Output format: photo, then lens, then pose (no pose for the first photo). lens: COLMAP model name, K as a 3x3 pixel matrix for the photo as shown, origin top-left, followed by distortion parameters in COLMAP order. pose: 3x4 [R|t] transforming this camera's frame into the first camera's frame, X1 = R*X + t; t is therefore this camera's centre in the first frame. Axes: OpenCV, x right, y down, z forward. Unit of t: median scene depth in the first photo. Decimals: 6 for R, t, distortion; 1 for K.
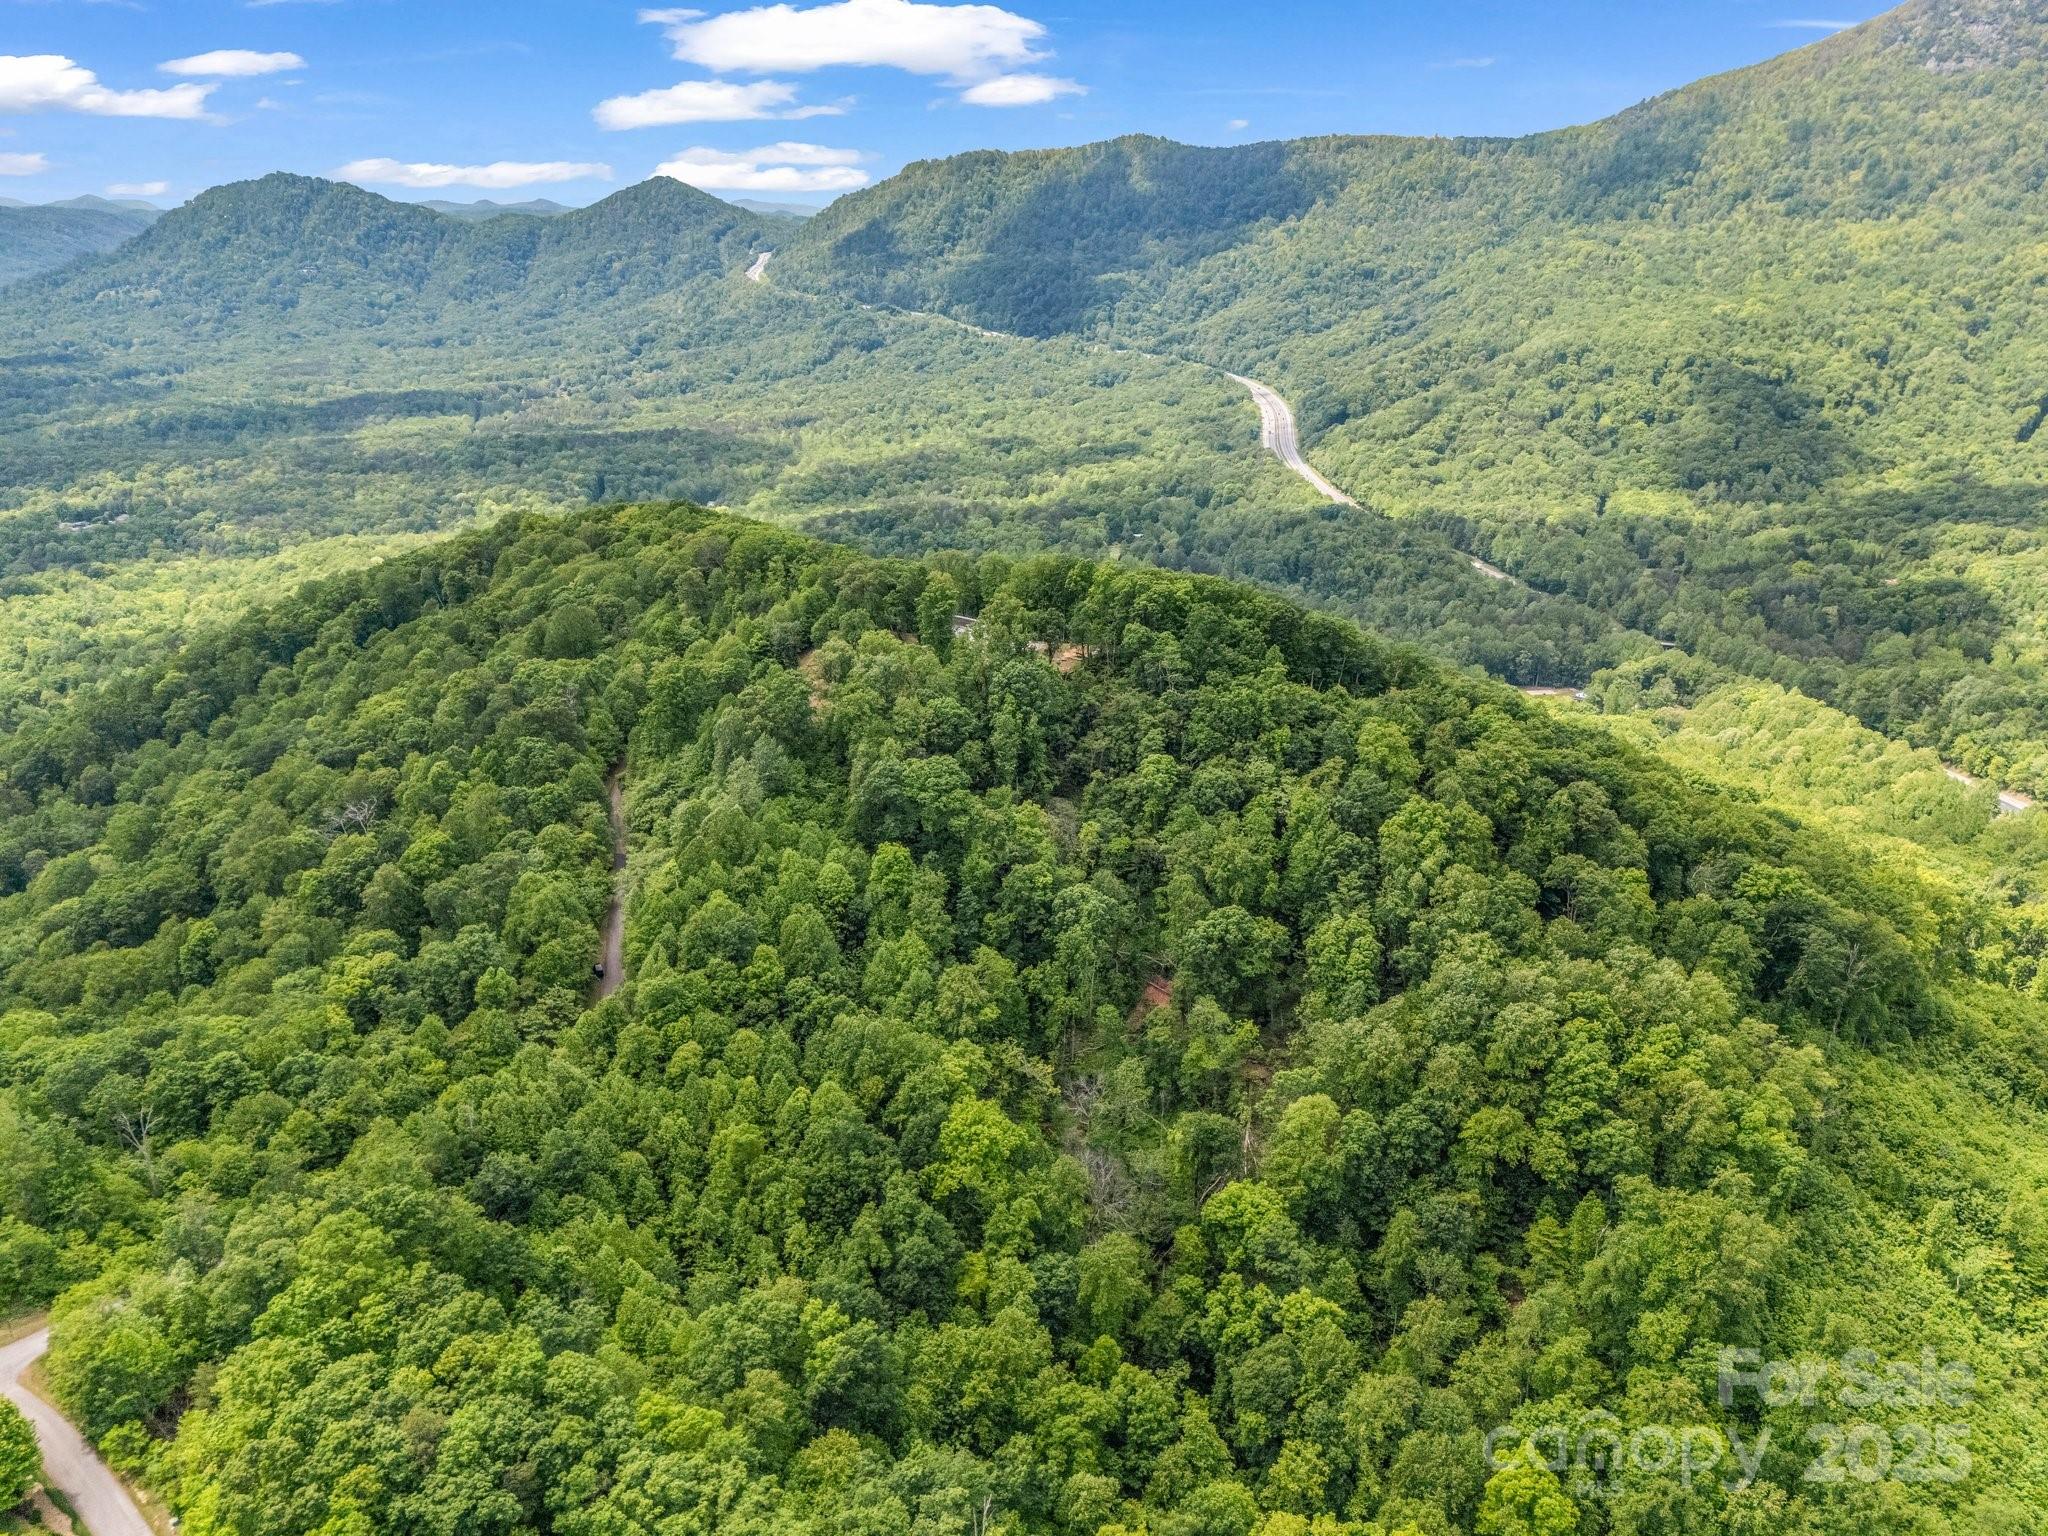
lens RADIAL K [[1530.0, 0, 1022.8], [0, 1530.0, 771.1], [0, 0, 1]] dist [0.074107, -0.066339]
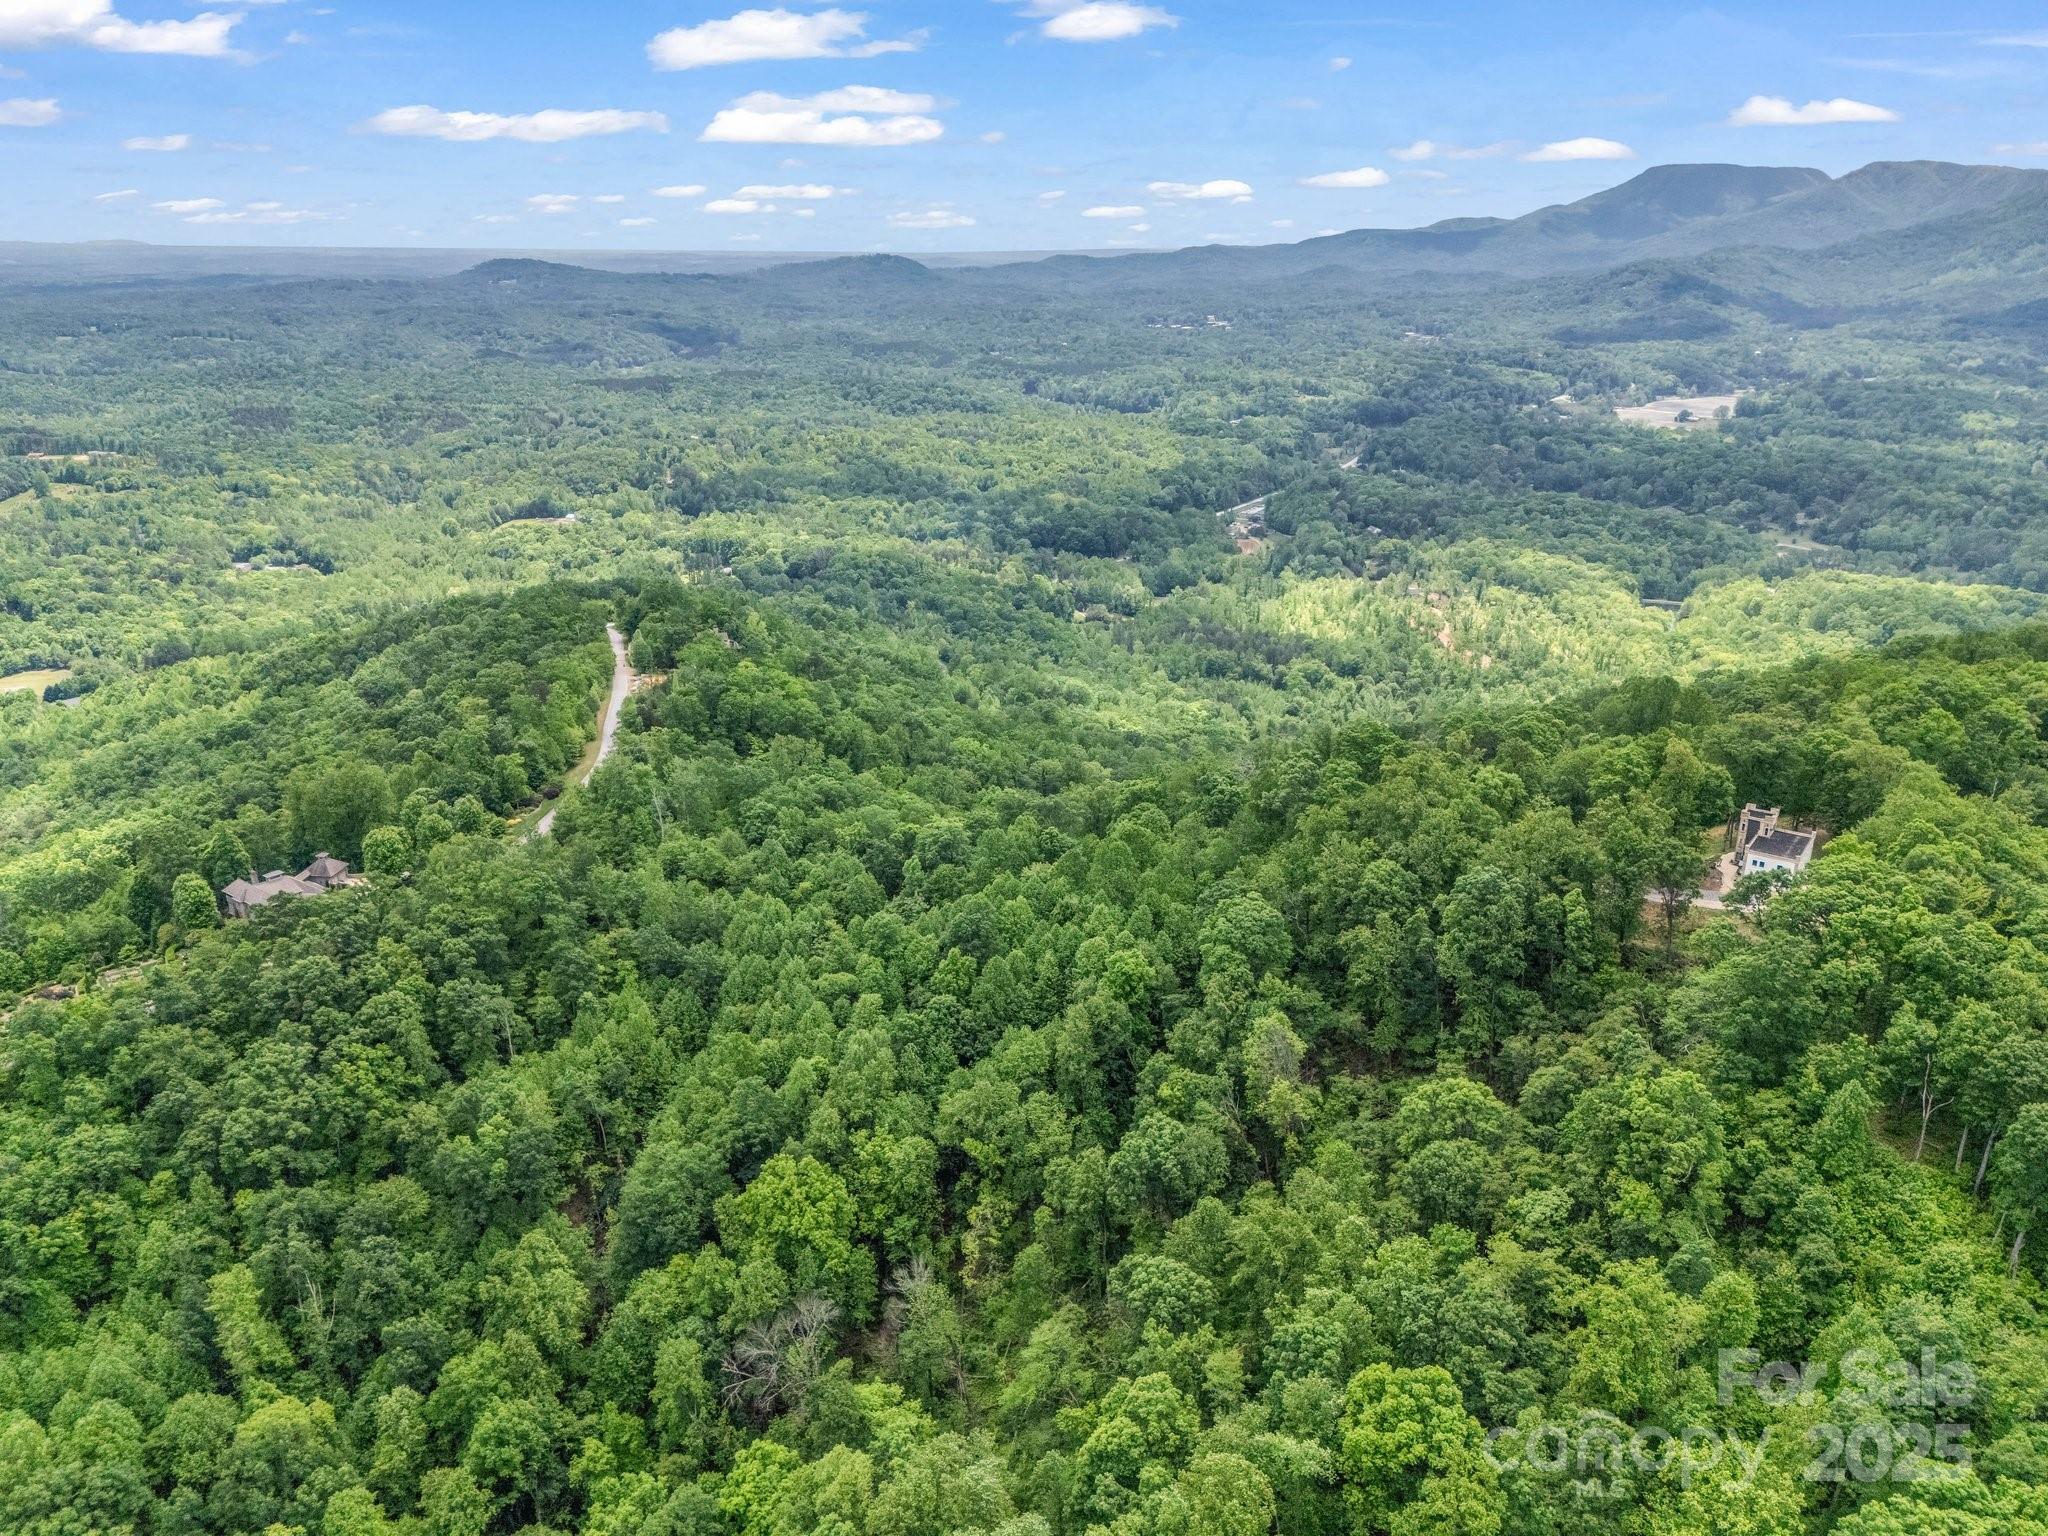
lens RADIAL K [[1530.0, 0, 1022.8], [0, 1530.0, 771.1], [0, 0, 1]] dist [0.074107, -0.066339]
pose [[0.121771, 0.338337, -0.933113, 0.139162], [-0.338243, 0.897982, 0.281459, -0.054803], [0.933147, 0.281346, 0.223788, 0.152984]]
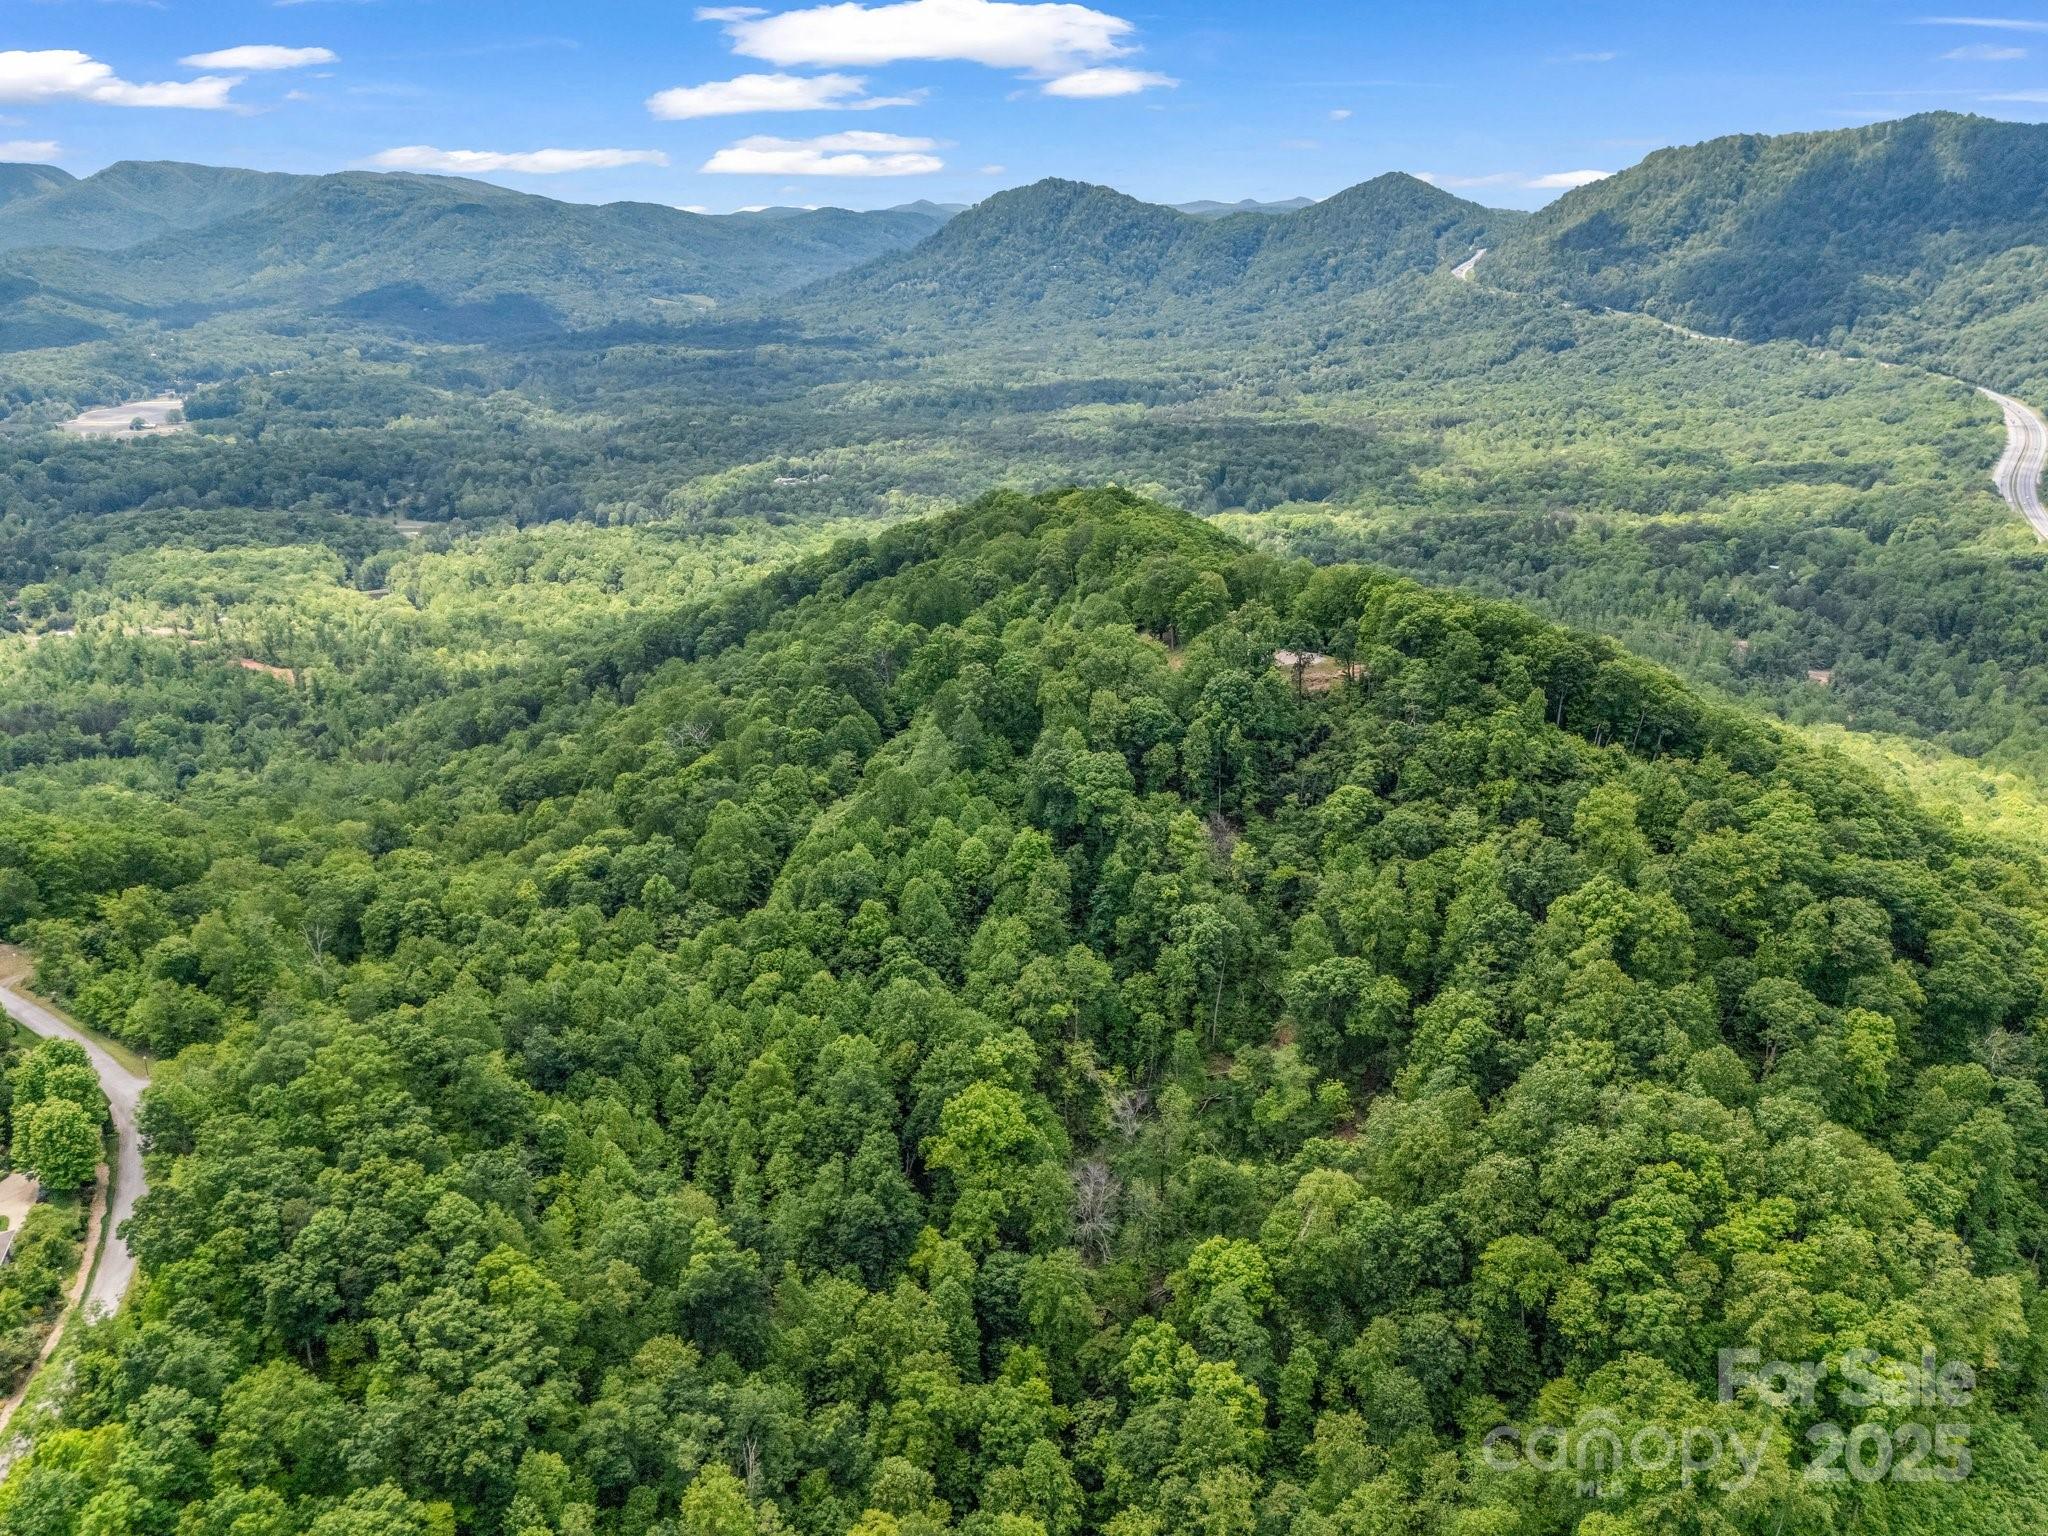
lens RADIAL K [[1530.0, 0, 1022.8], [0, 1530.0, 771.1], [0, 0, 1]] dist [0.074107, -0.066339]
pose [[0.897104, 0.149136, -0.415887, 0.068570], [-0.148211, 0.988346, 0.034716, -0.005262], [0.416218, 0.030495, 0.908753, 0.015298]]
